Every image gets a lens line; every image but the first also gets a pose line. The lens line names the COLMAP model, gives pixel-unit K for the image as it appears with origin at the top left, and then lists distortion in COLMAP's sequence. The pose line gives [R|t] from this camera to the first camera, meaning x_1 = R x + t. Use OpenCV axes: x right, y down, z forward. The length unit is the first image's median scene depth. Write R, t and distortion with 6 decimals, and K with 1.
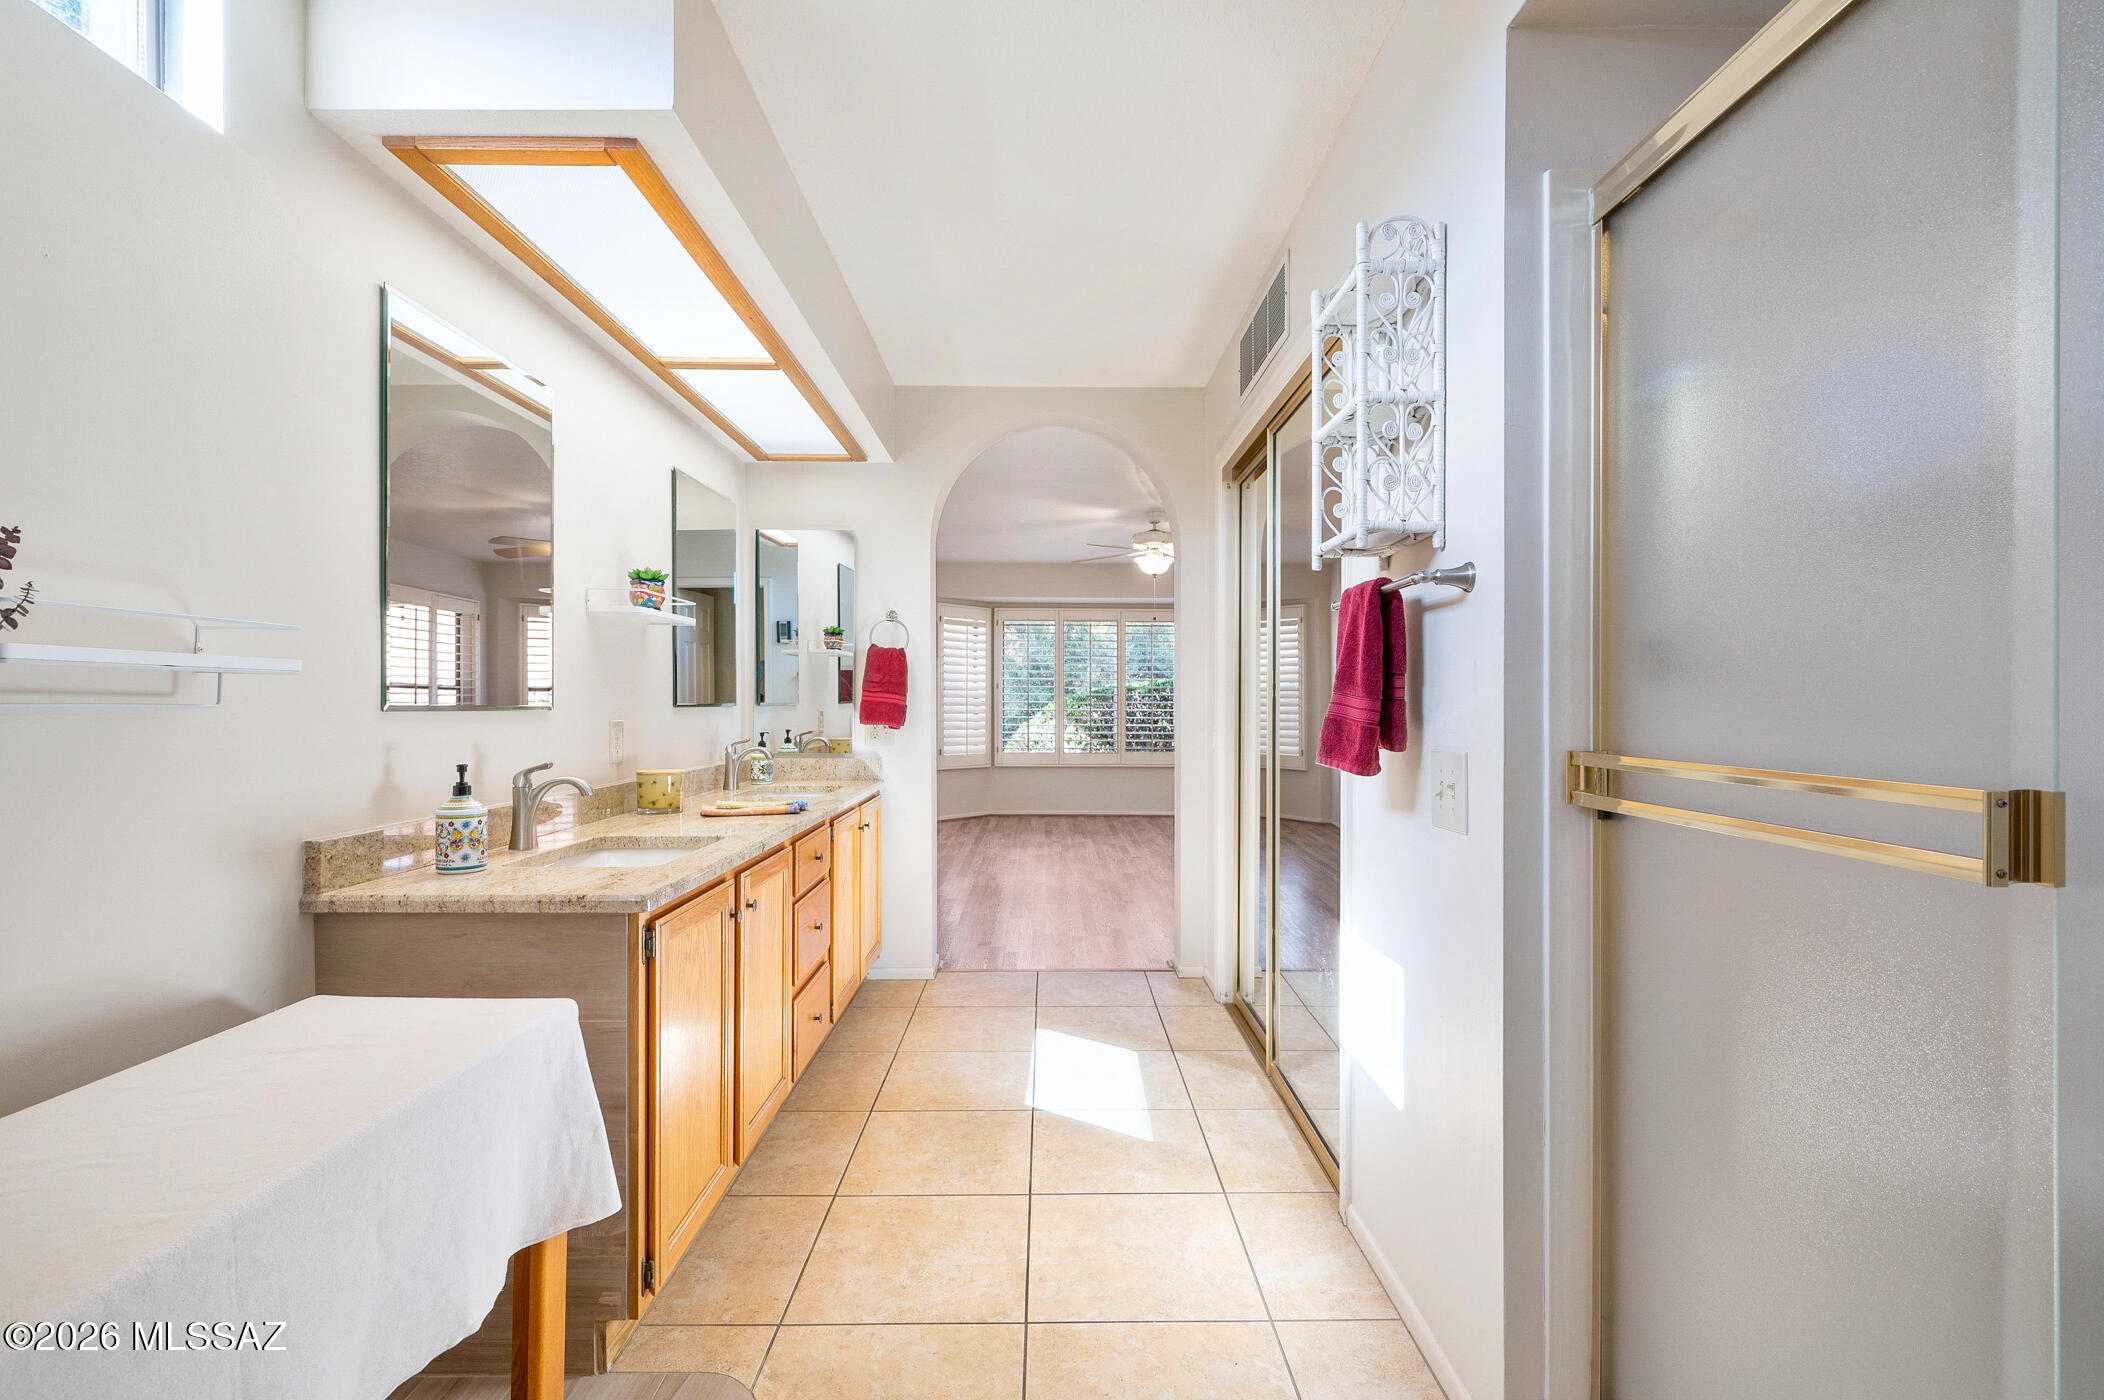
lens RADIAL K [[934.9, 0, 1053.4], [0, 934.9, 704.6], [0, 0, 1]] dist [-0.004690, -0.001264]
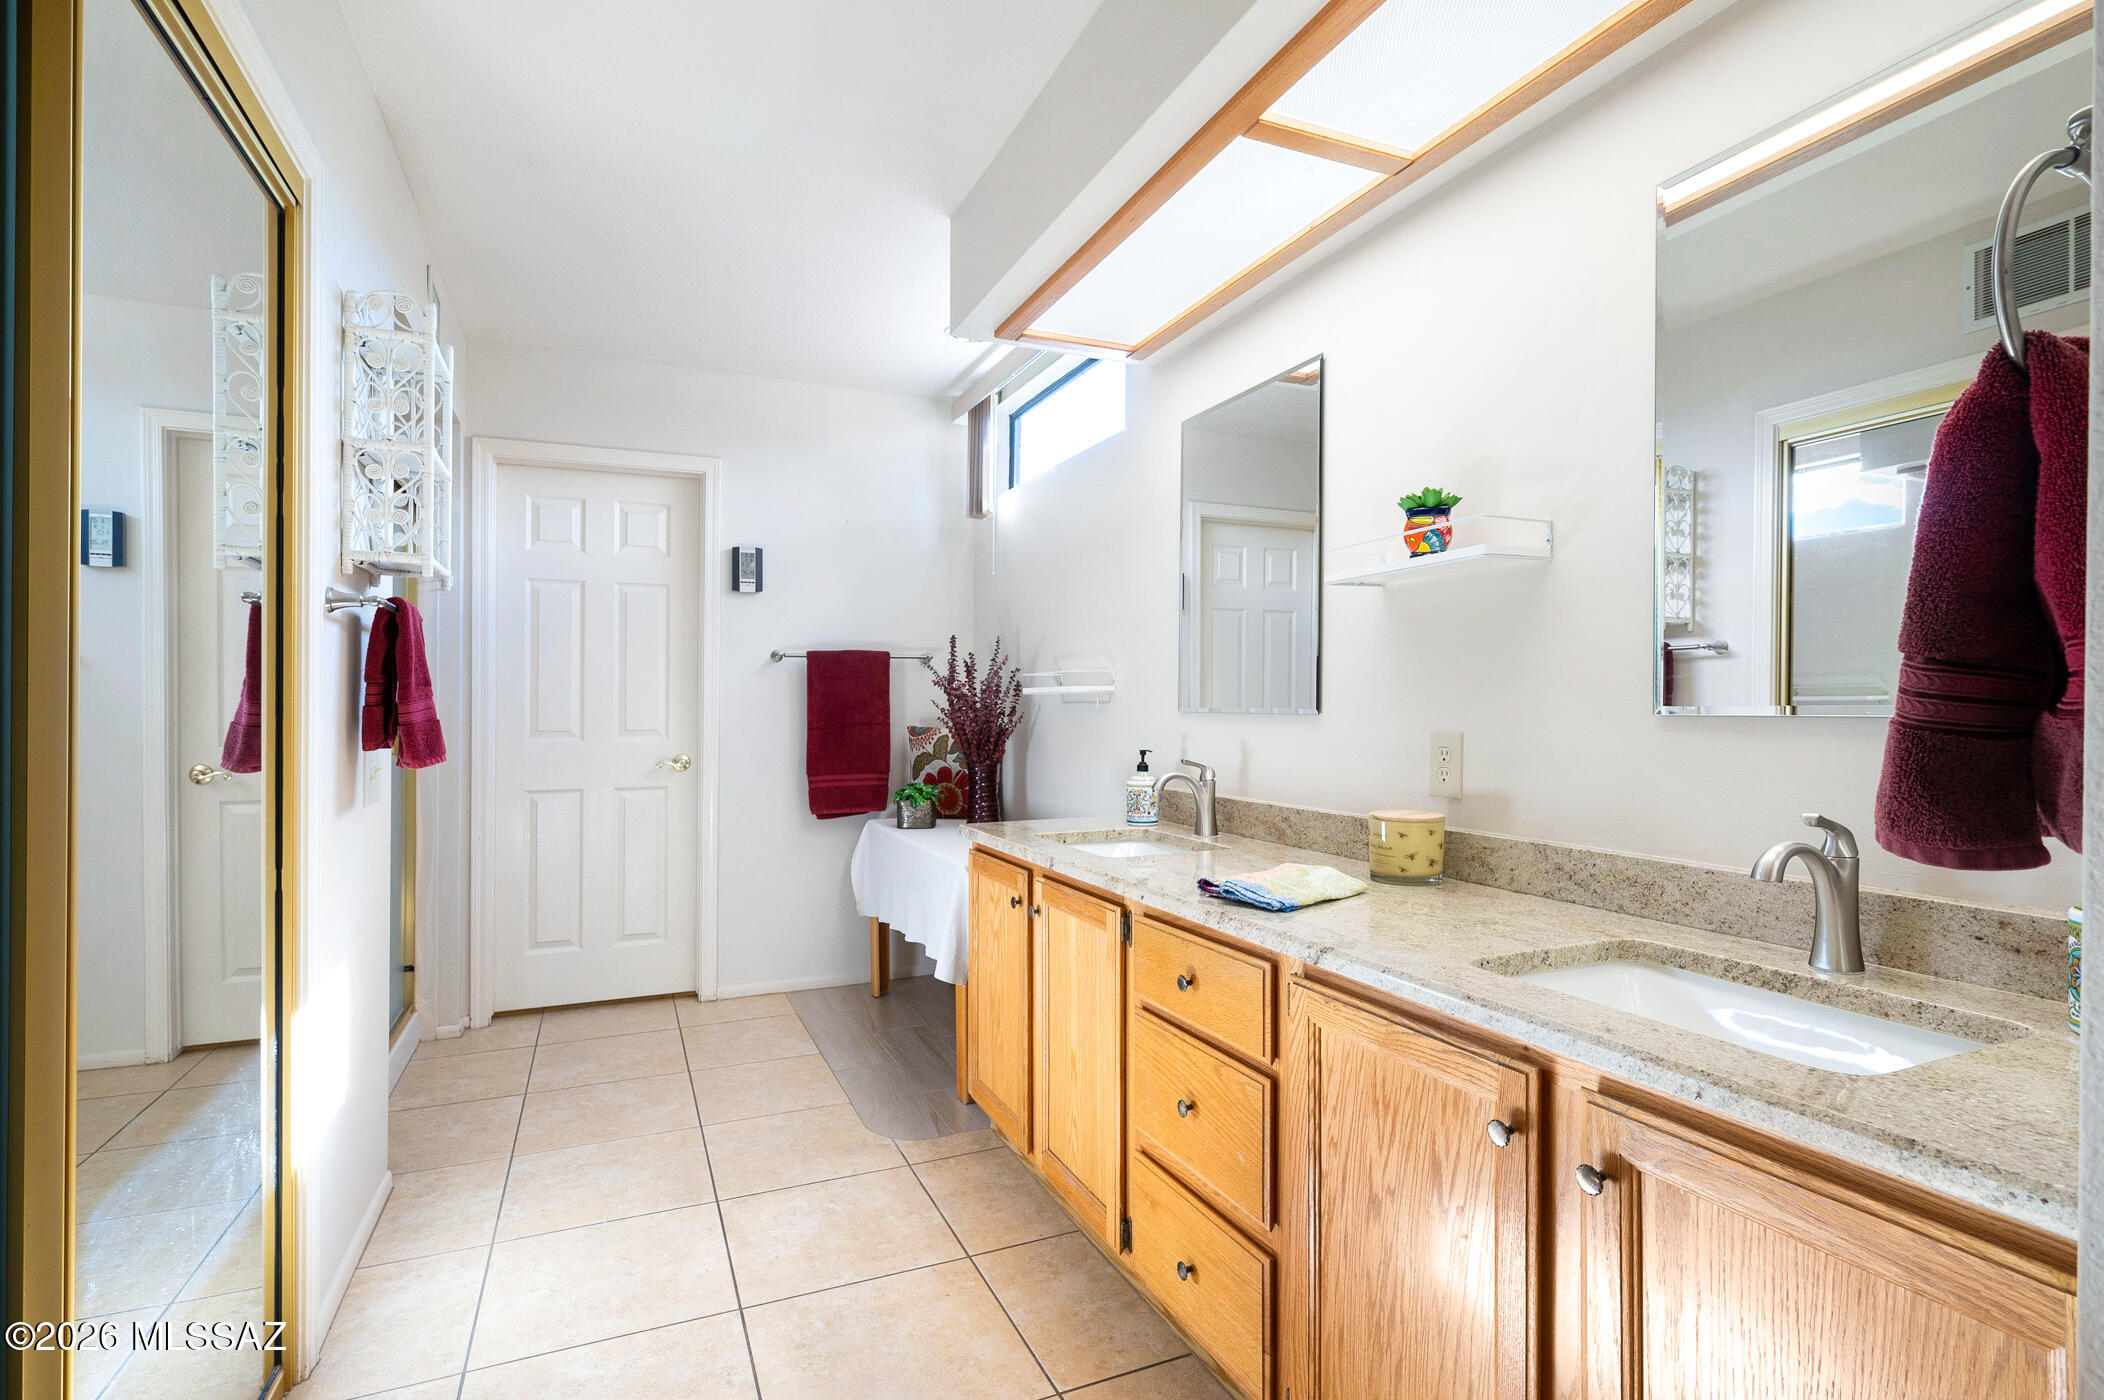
lens RADIAL K [[1021.9, 0, 1053.8], [0, 1021.9, 700.1], [0, 0, 1]] dist [0.000148, -0.000111]
pose [[-0.920073, -0.010264, -0.391611, 0.092275], [-0.007032, 0.999928, -0.009687, 0.005291], [0.391683, -0.006159, -0.920080, 2.279581]]
